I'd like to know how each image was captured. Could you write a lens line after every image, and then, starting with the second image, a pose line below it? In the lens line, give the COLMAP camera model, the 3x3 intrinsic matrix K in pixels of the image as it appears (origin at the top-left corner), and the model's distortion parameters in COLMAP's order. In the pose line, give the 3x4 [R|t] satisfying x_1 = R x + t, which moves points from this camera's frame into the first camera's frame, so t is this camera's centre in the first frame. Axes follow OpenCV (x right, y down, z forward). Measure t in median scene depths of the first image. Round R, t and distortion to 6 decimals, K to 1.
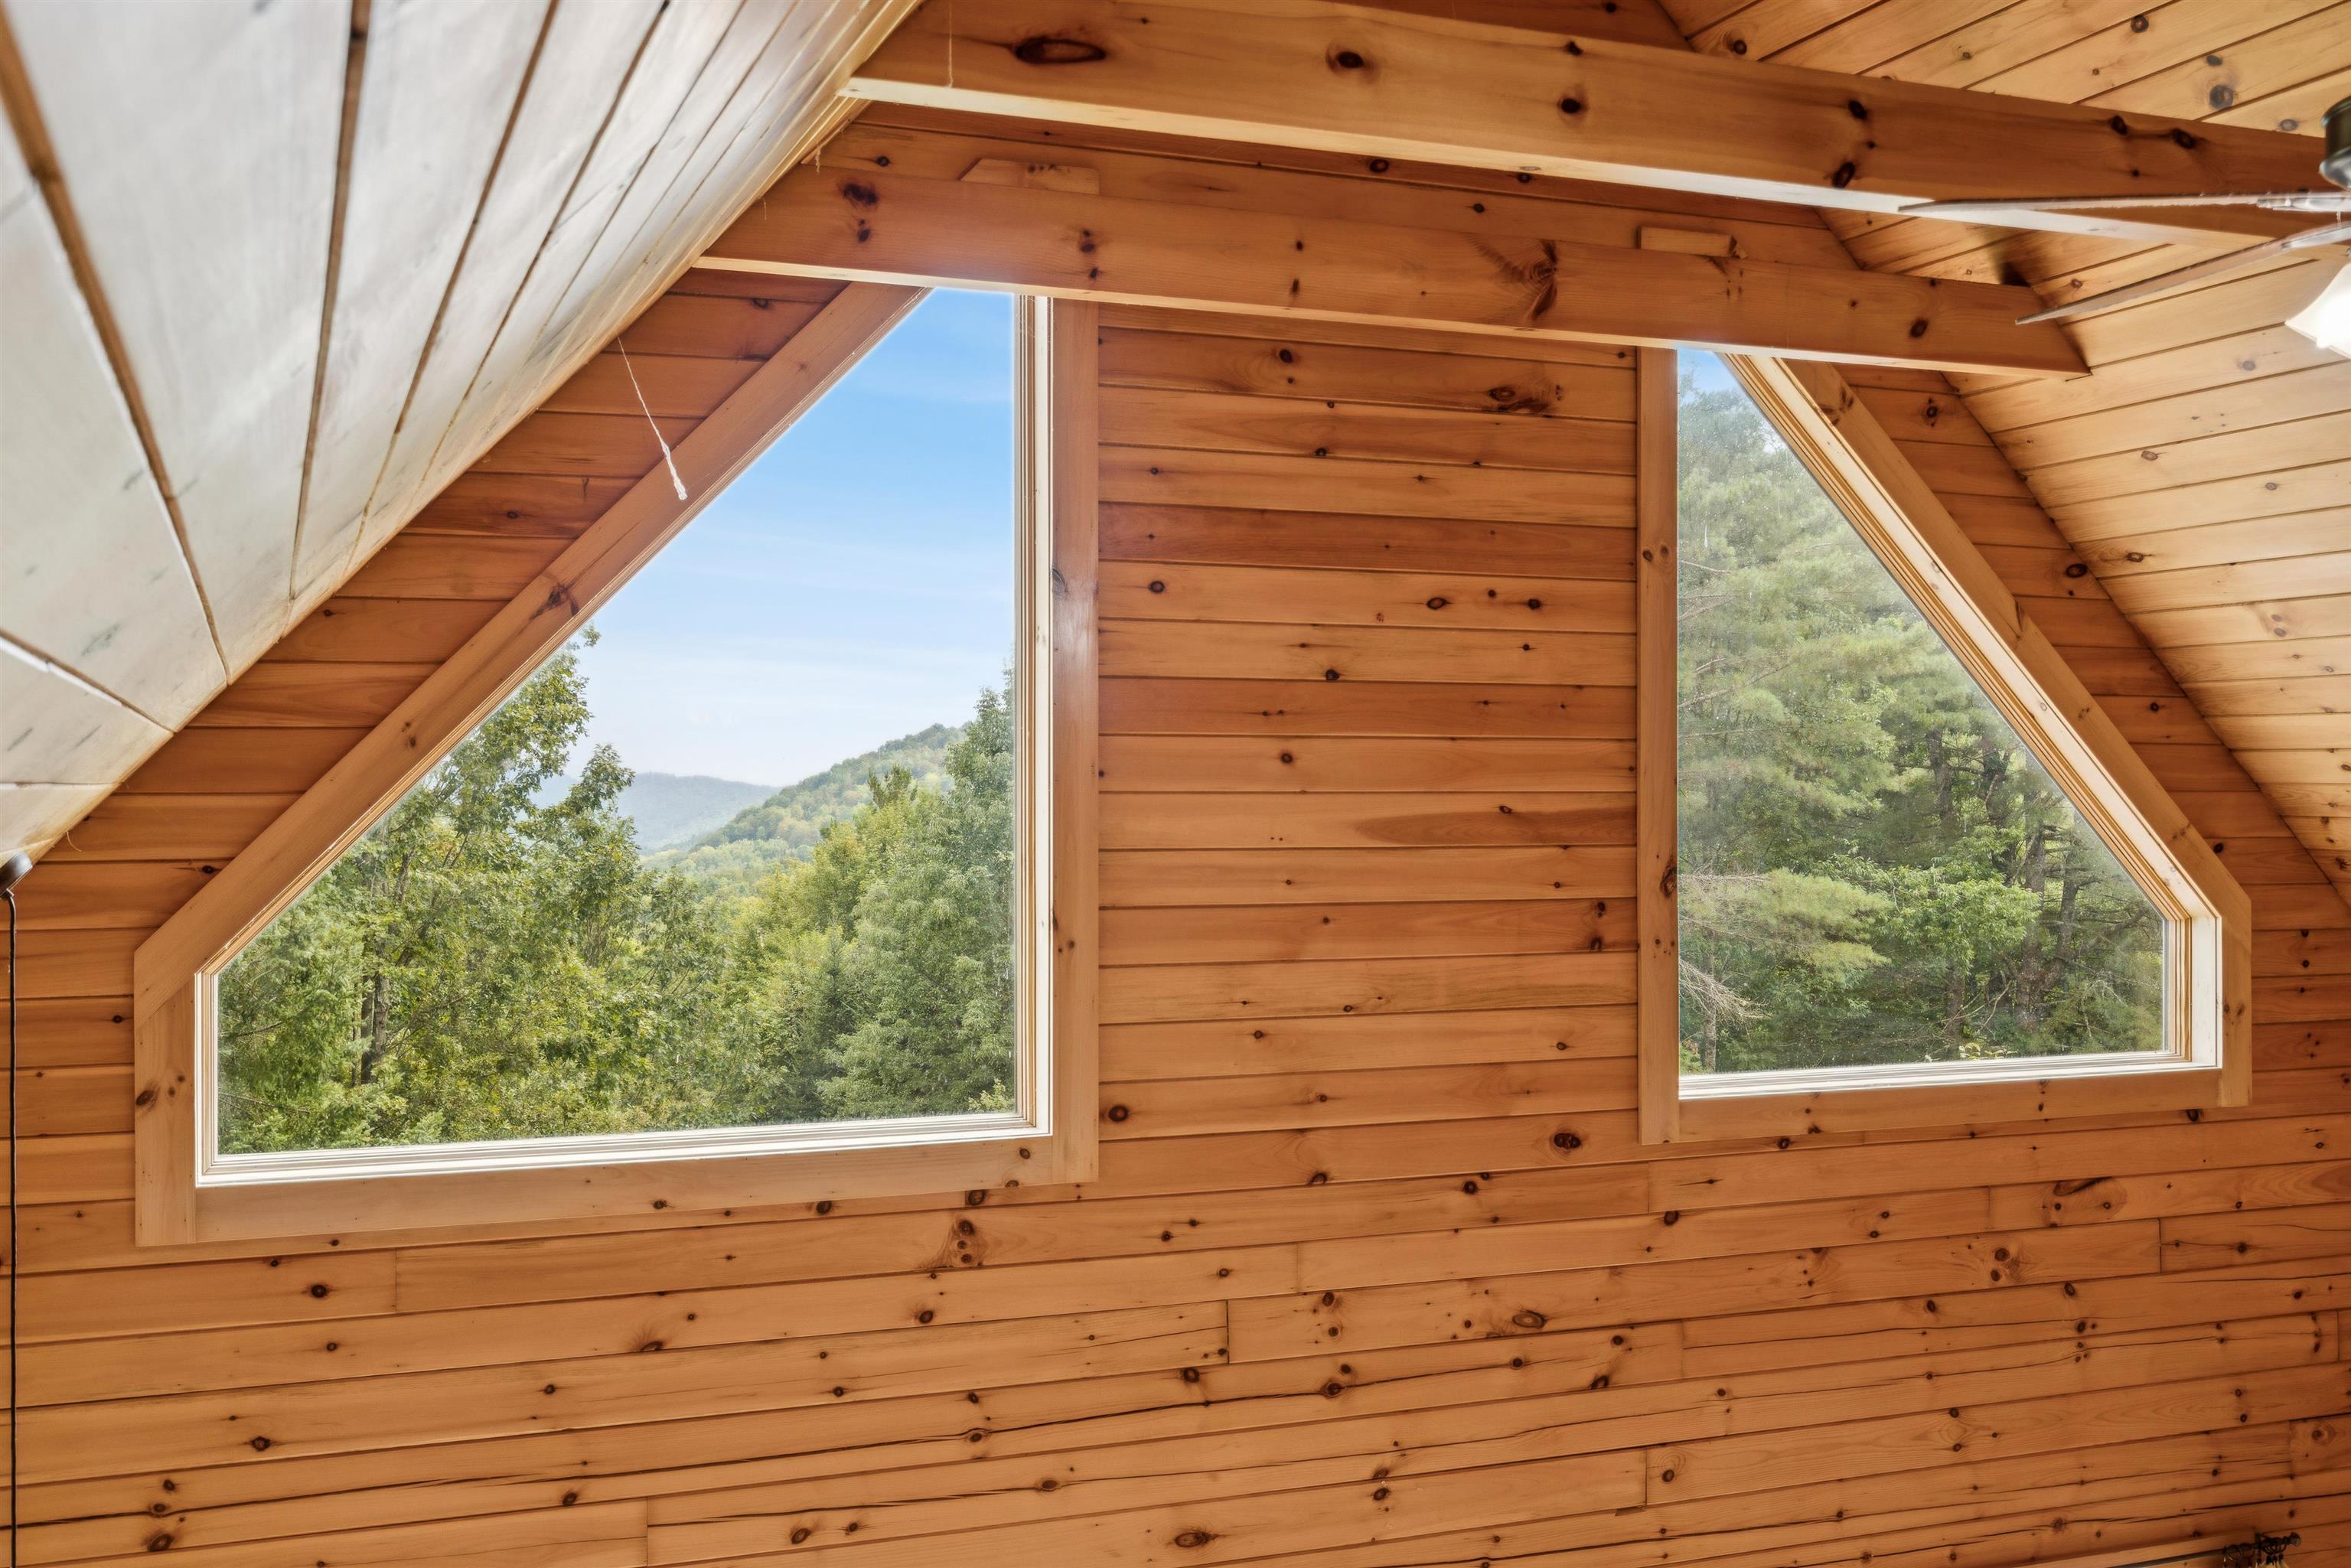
lens RADIAL K [[2257.5, 0, 1164.8], [0, 2257.5, 783.9], [0, 0, 1]] dist [0.007407, 0.003900]
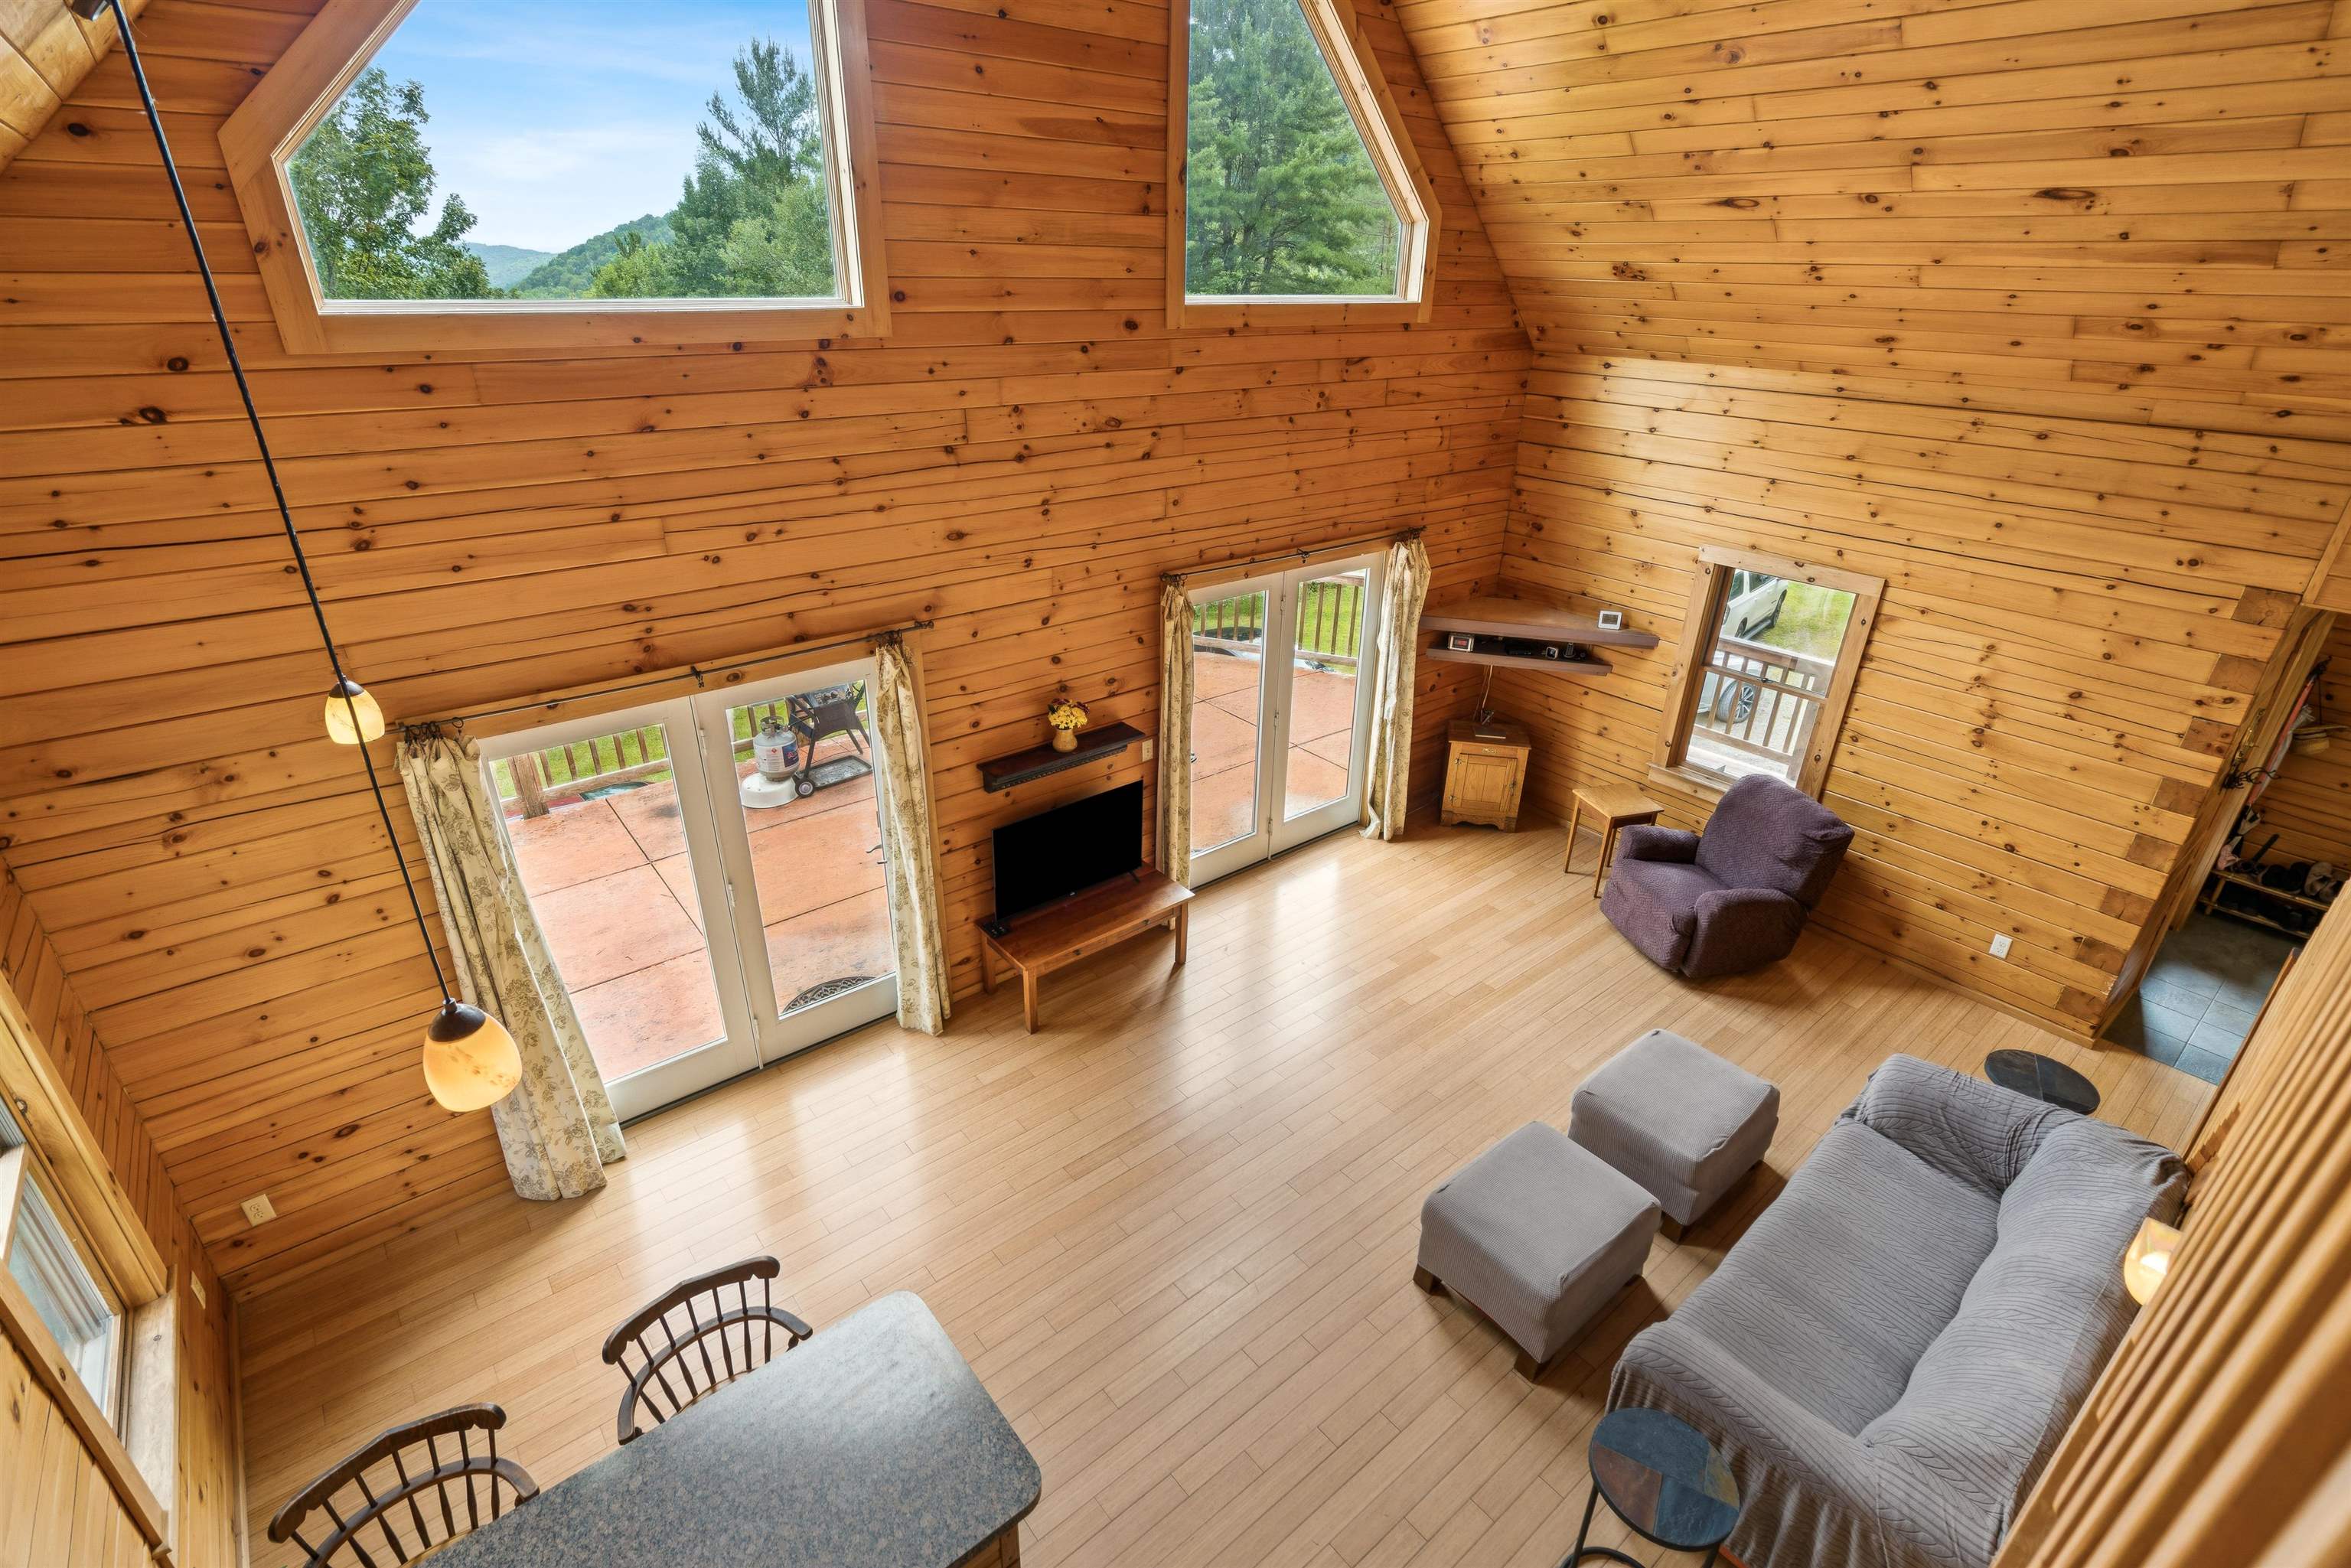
lens RADIAL K [[1064.6, 0, 1130.0], [0, 1064.6, 774.4], [0, 0, 1]] dist [-0.001695, 0.001095]
pose [[0.958179, -0.114852, 0.262111, -0.100854], [-0.007887, 0.904982, 0.425376, 0.119571], [-0.286061, -0.409654, 0.866229, 0.071544]]
